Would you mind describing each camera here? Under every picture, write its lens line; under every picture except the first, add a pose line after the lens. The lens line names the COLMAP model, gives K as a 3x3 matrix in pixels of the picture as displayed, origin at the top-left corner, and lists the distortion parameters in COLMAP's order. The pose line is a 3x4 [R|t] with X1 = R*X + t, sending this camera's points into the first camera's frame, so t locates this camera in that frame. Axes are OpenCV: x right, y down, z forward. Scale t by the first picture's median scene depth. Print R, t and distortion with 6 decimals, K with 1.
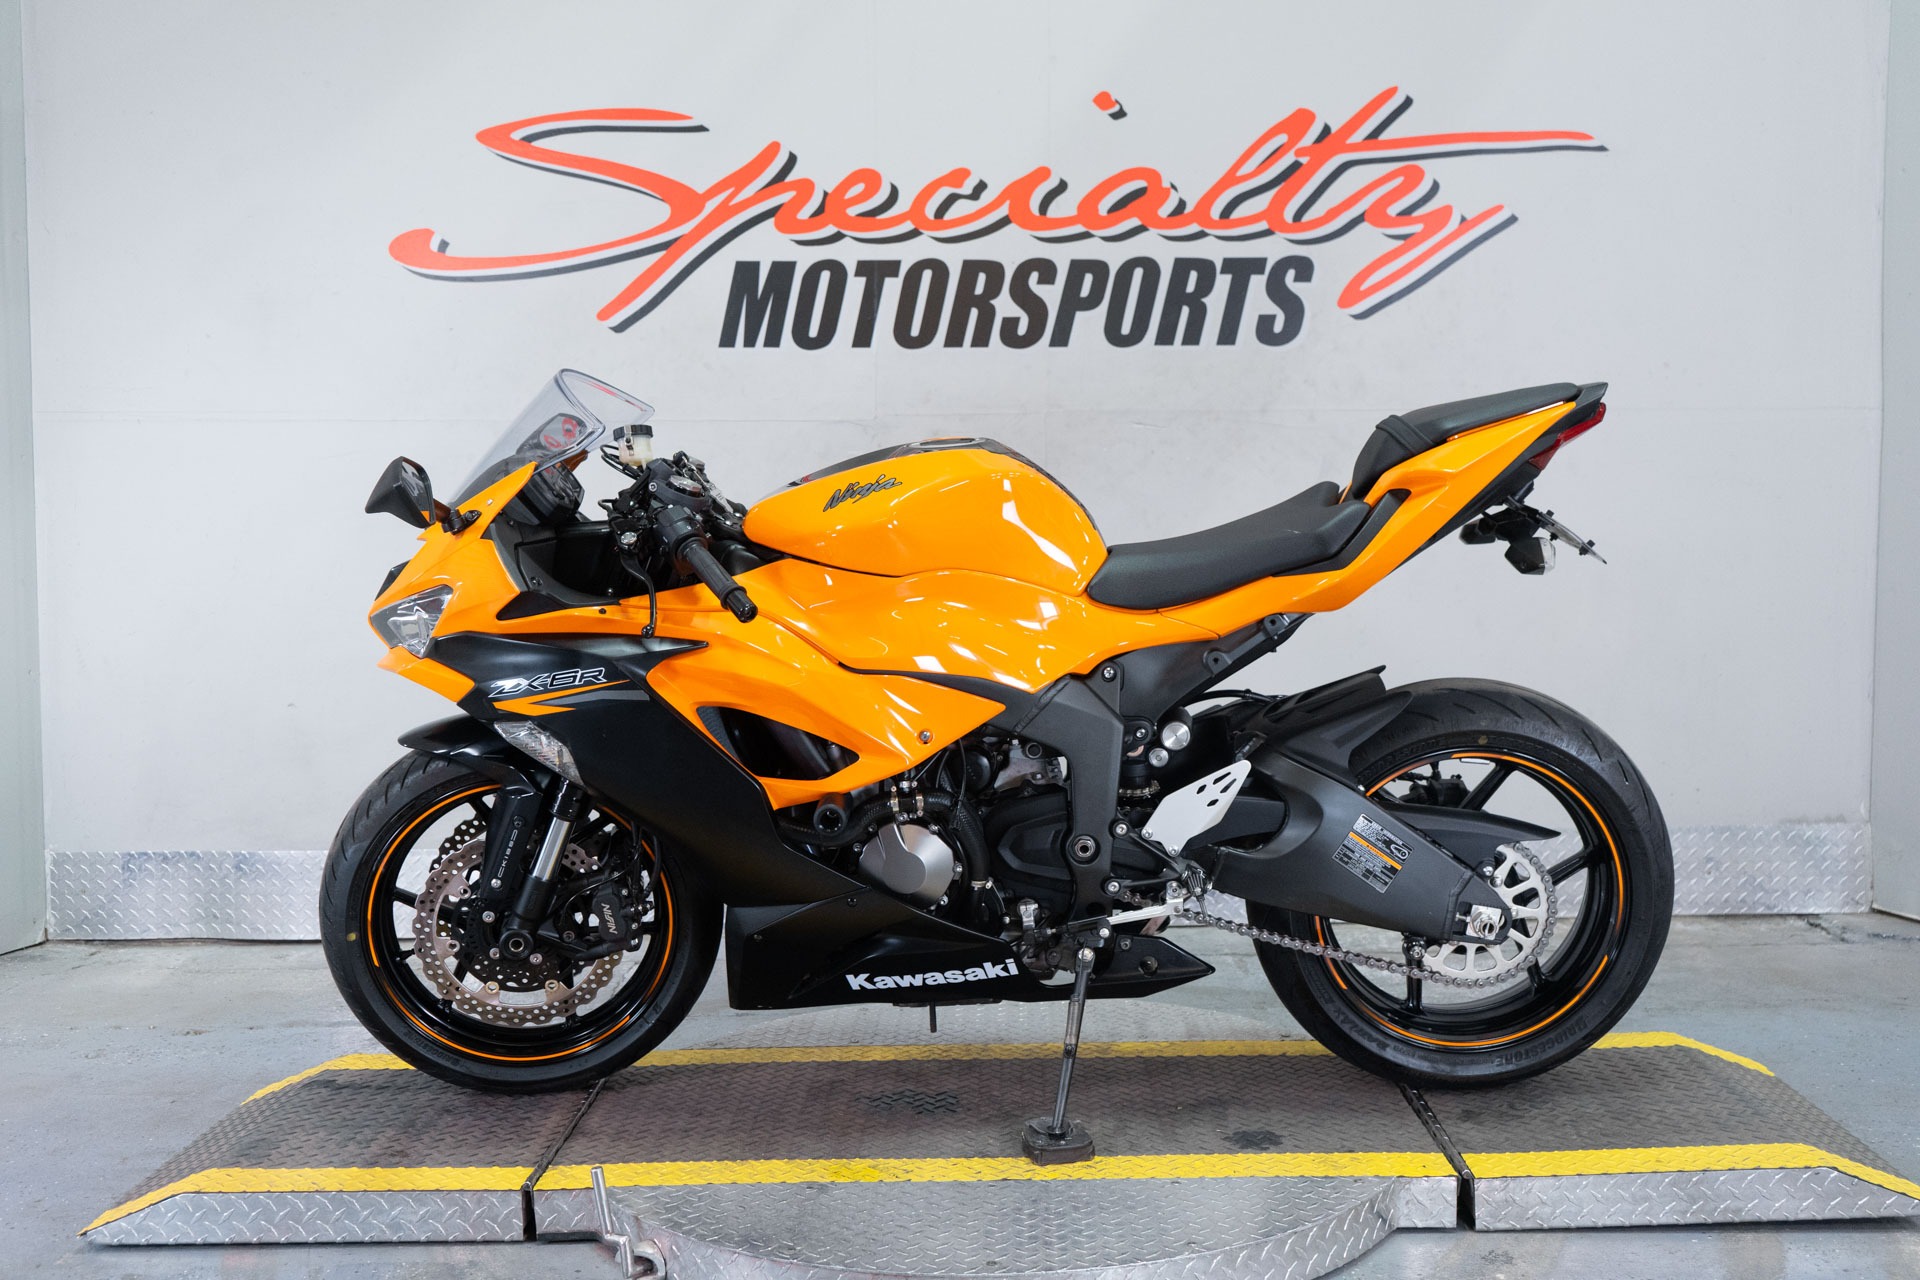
lens RADIAL K [[1851.8, 0, 960.0], [0, 1851.8, 640.0], [0, 0, 1]] dist [0.015405, -0.025117]
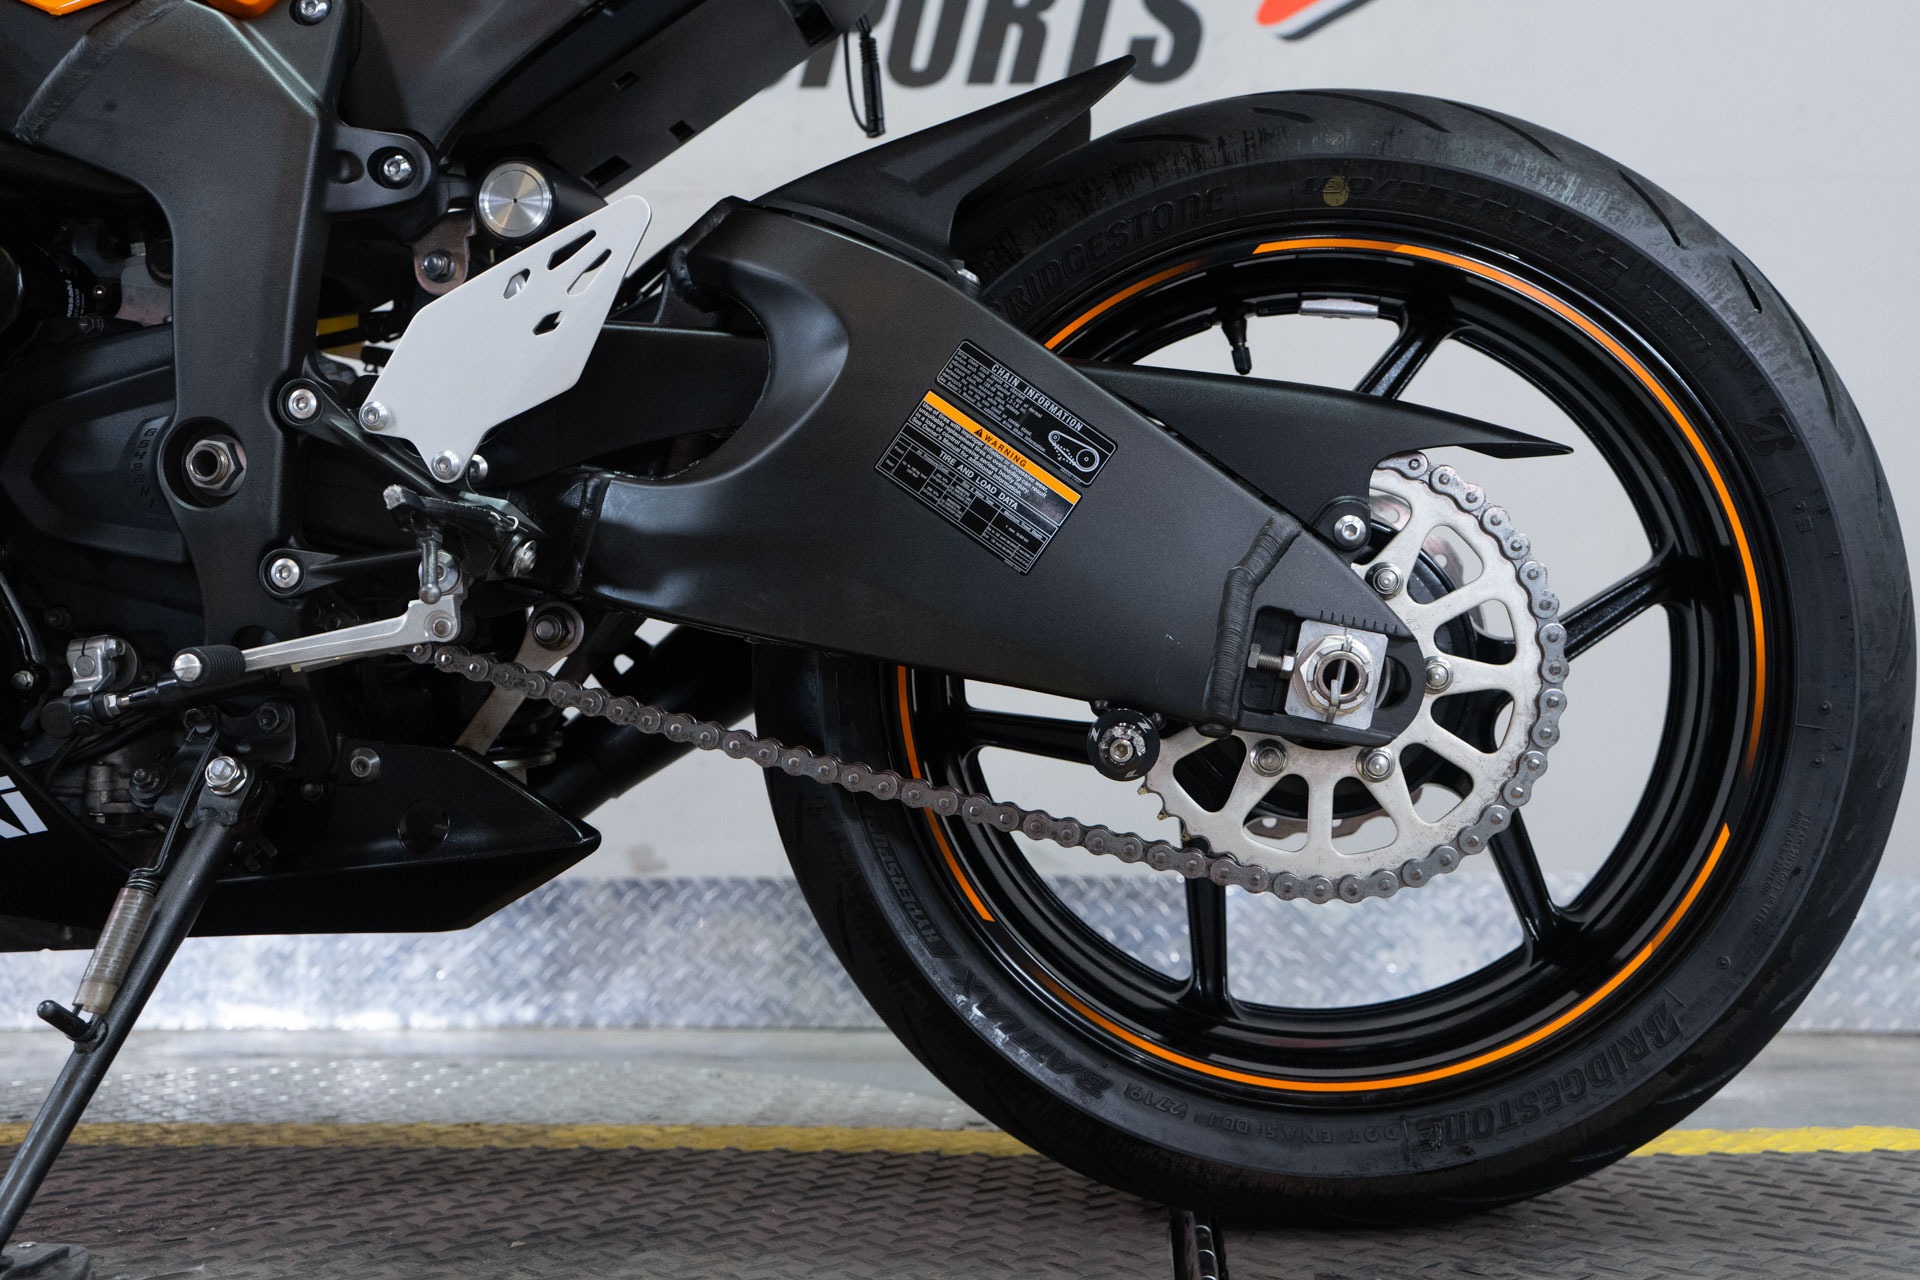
lens RADIAL K [[1814.9, 0, 928.1], [0, 1814.9, 588.6], [0, 0, 1]] dist [0.013462, 0.003170]
pose [[0.996247, 0.004184, -0.086451, 0.233282], [-0.019159, 0.984712, -0.173133, 0.192156], [0.084405, 0.174140, 0.981097, 0.658284]]
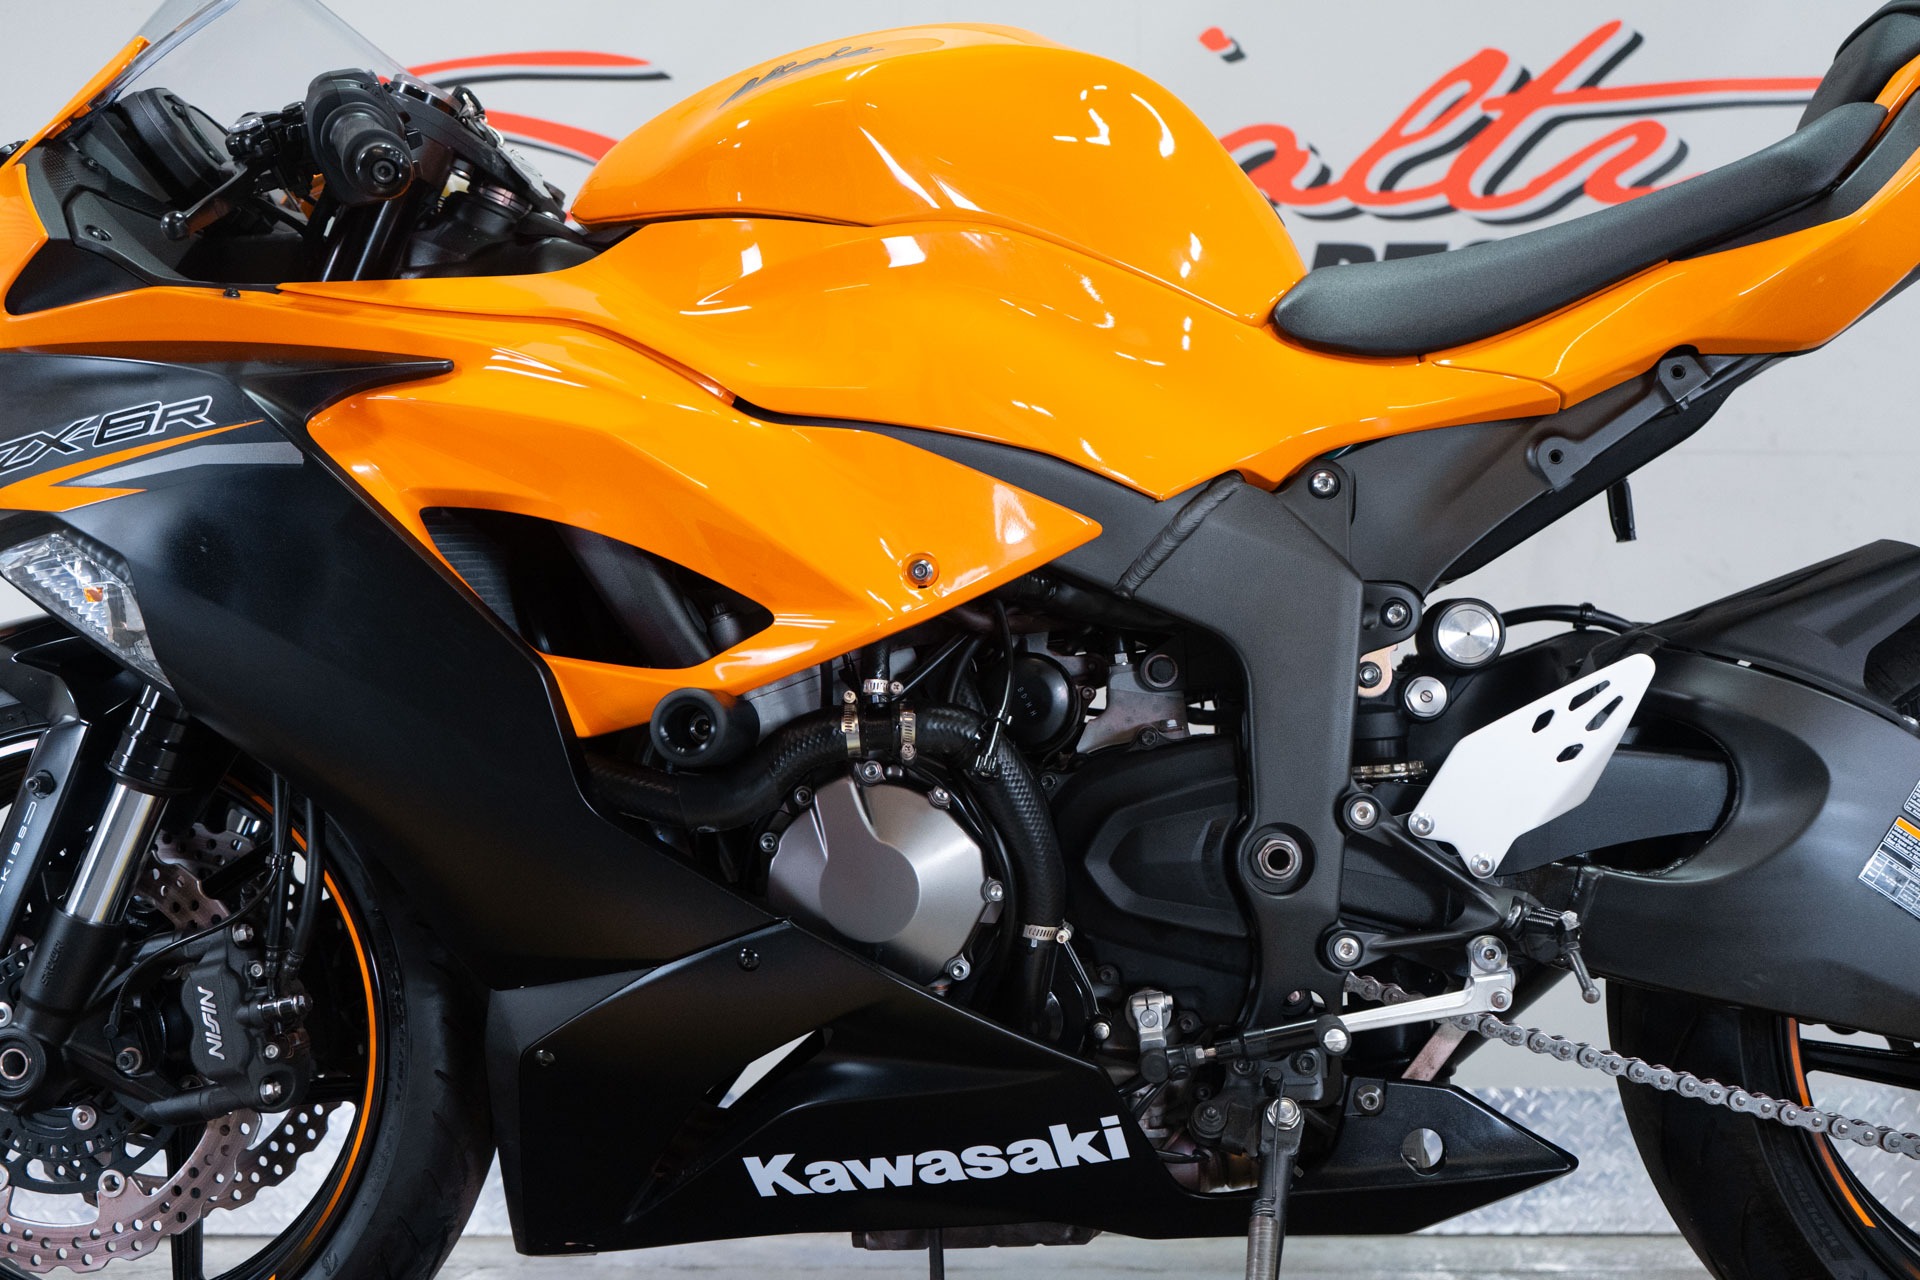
lens RADIAL K [[1824.8, 0, 939.6], [0, 1824.8, 641.5], [0, 0, 1]] dist [-0.003272, -0.000432]
pose [[0.999046, 0.008128, -0.042902, 0.004031], [-0.017353, 0.975508, -0.219278, 0.156595], [0.040069, 0.219813, 0.974719, 0.549370]]
